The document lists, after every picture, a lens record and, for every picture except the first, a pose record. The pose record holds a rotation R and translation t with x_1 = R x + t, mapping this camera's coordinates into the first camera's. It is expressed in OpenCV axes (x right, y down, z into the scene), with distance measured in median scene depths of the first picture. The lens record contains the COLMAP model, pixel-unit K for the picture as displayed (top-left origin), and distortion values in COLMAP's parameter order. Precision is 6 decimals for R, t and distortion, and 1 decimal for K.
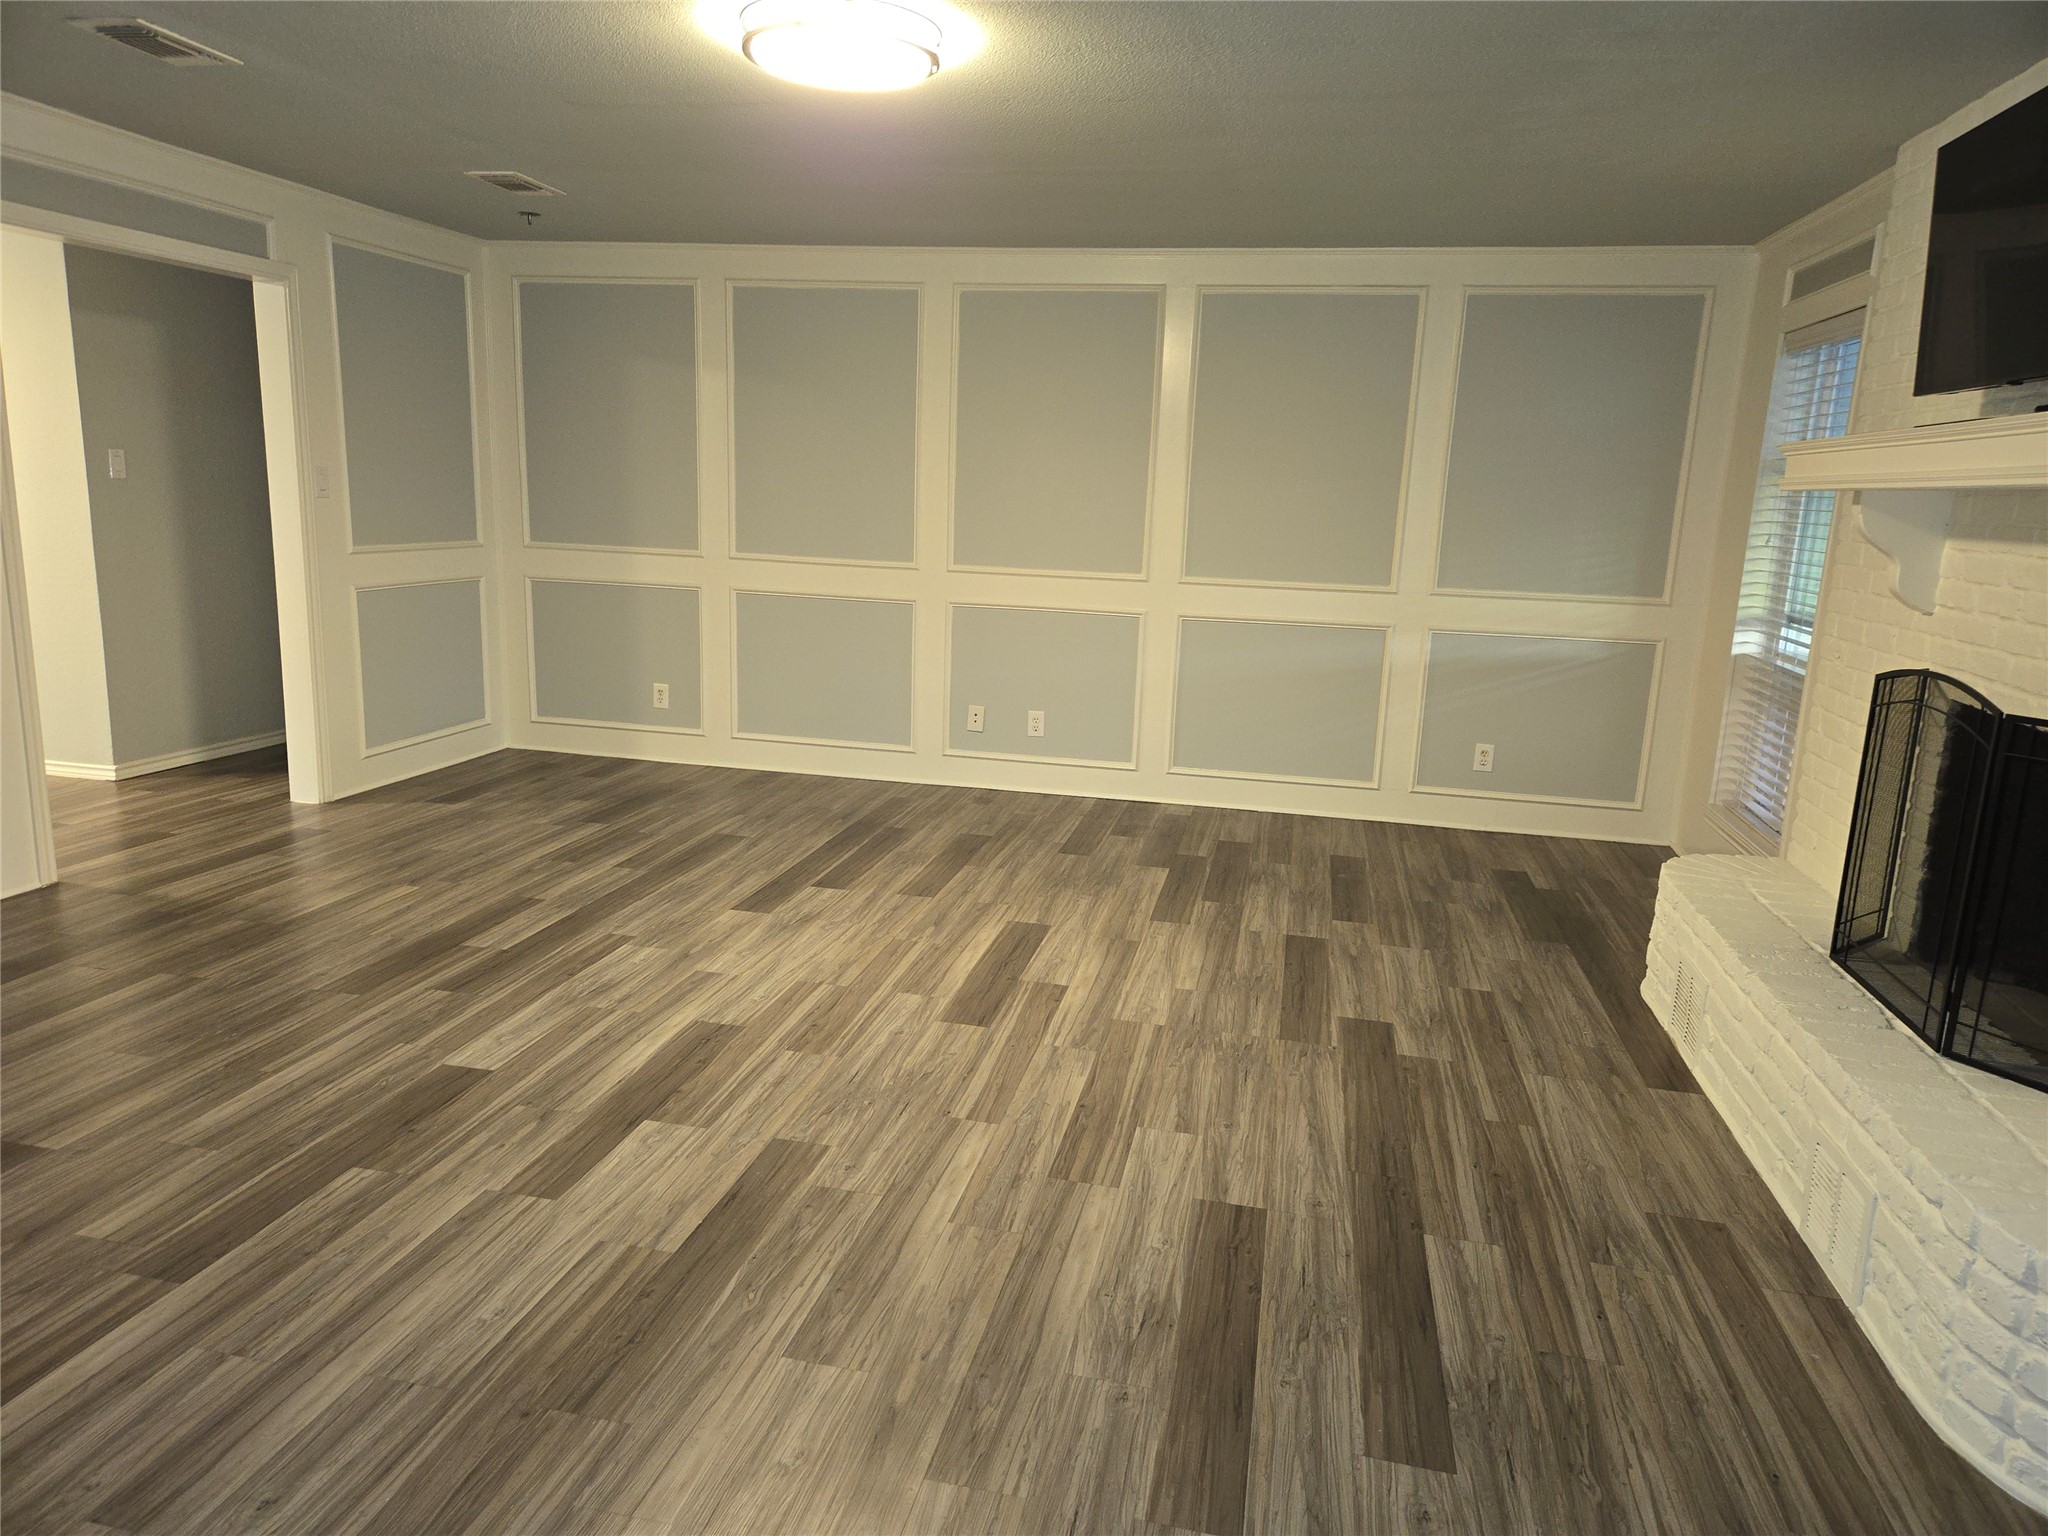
lens RADIAL K [[1365.1, 0, 1024.9], [0, 1365.1, 762.9], [0, 0, 1]] dist [0.062120, -0.047416]
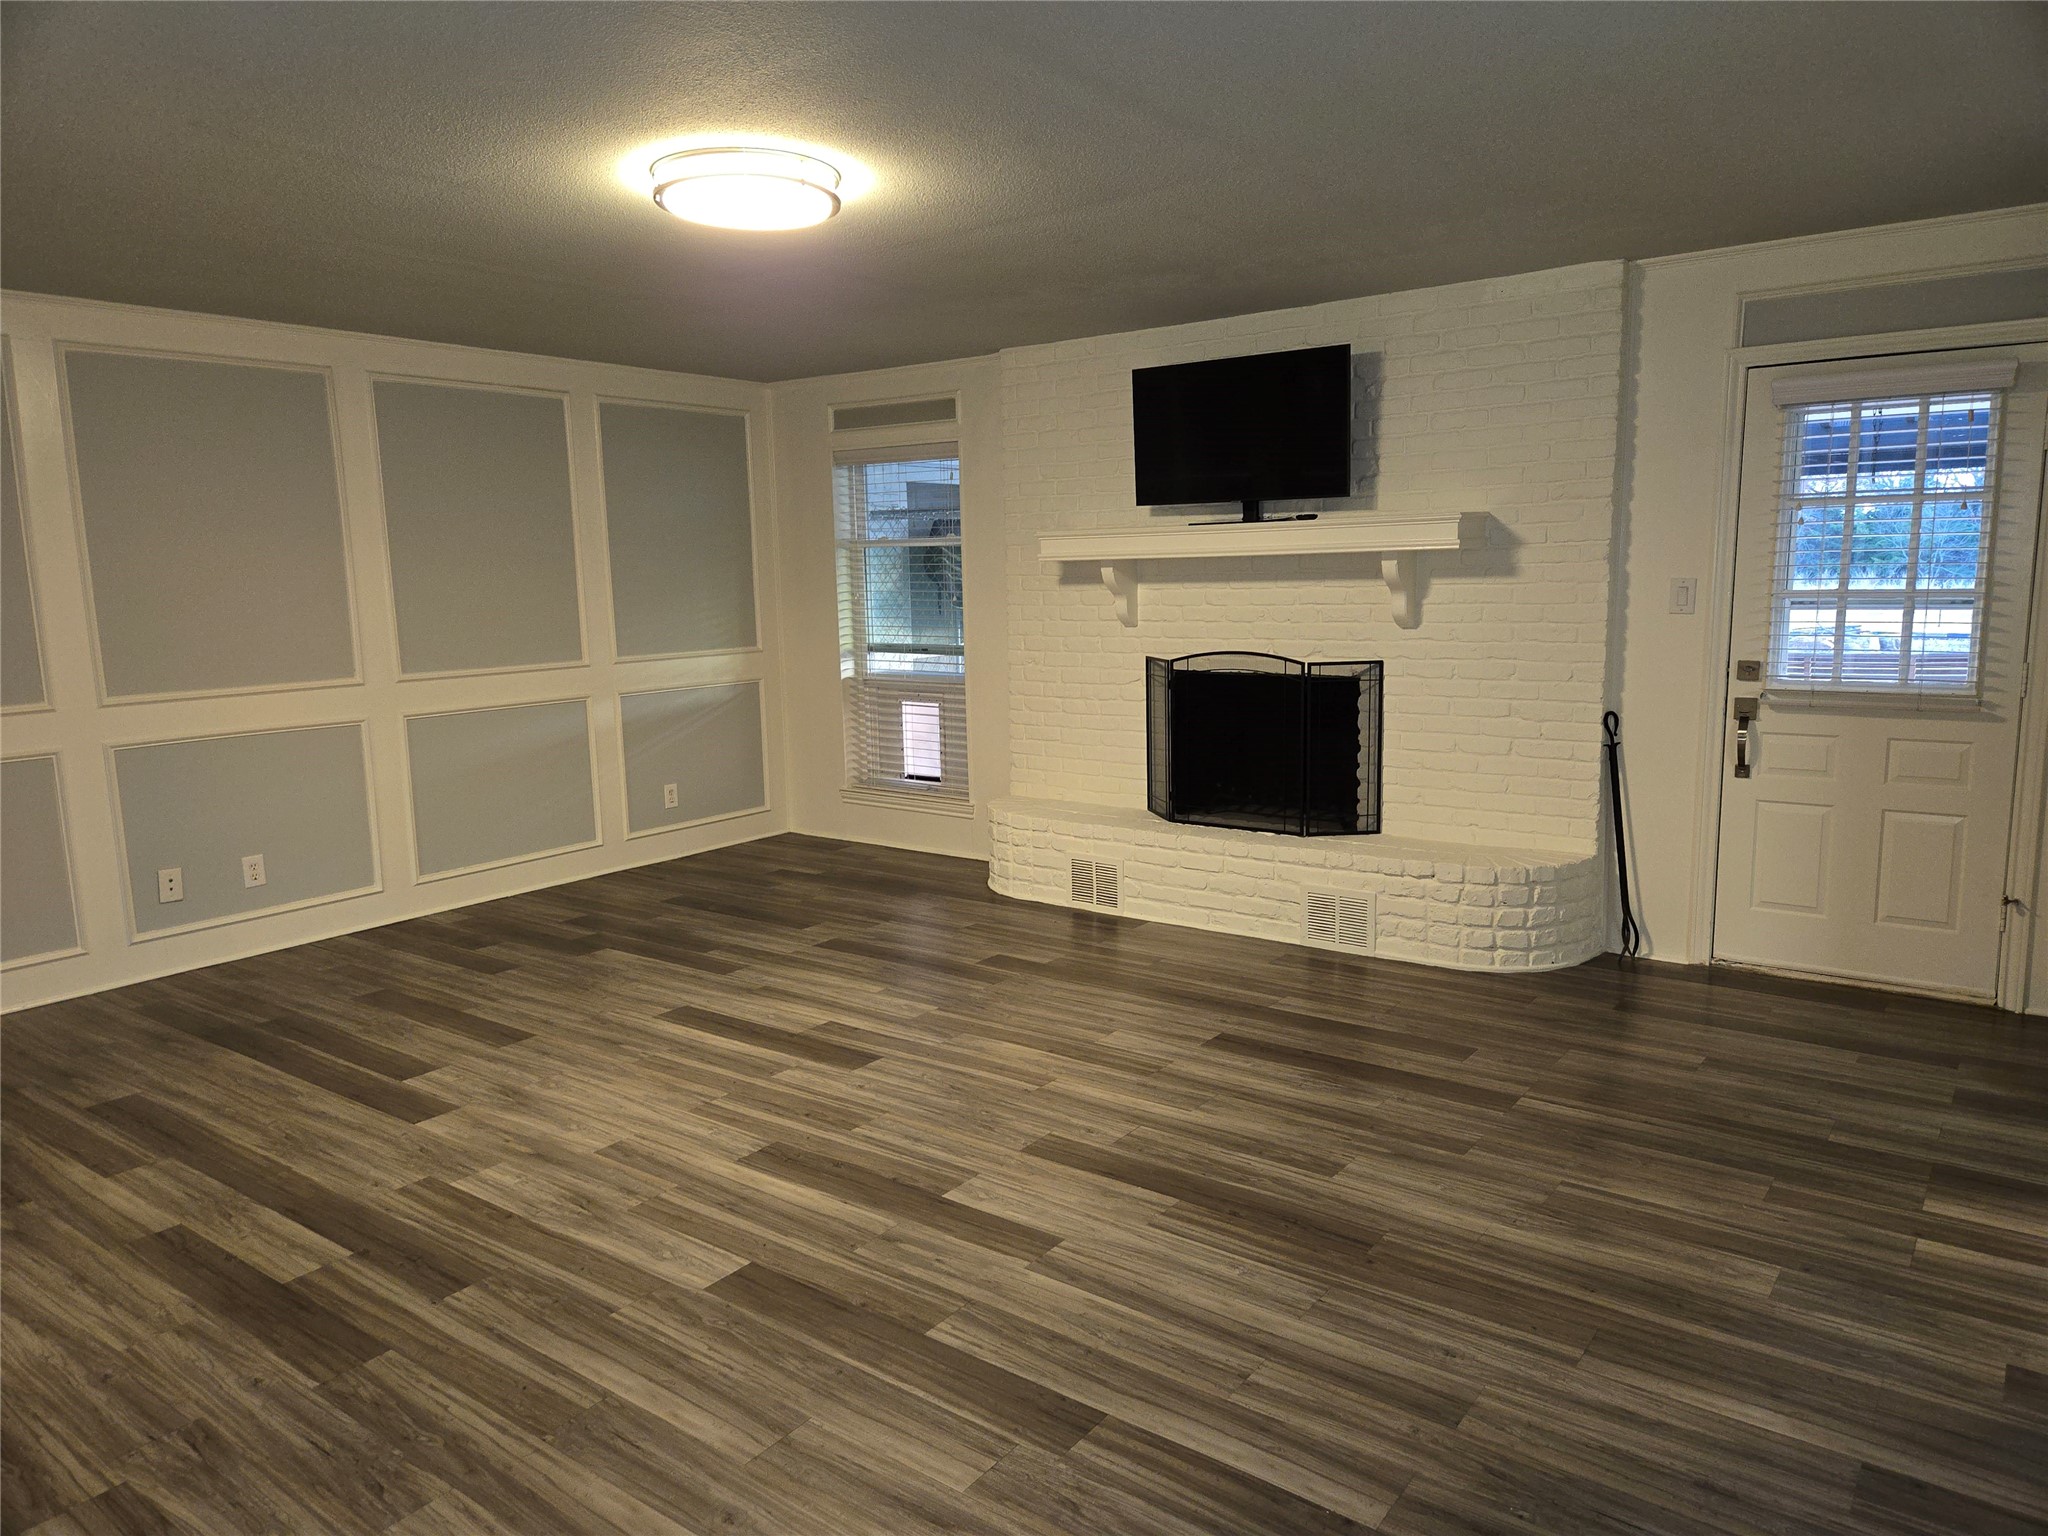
lens RADIAL K [[1365.1, 0, 1024.9], [0, 1365.1, 762.9], [0, 0, 1]] dist [0.062120, -0.047416]
pose [[0.420116, -0.179982, 0.889443, -0.839788], [0.216097, 0.971781, 0.094573, -0.112300], [-0.881365, 0.152475, 0.447155, 0.311655]]
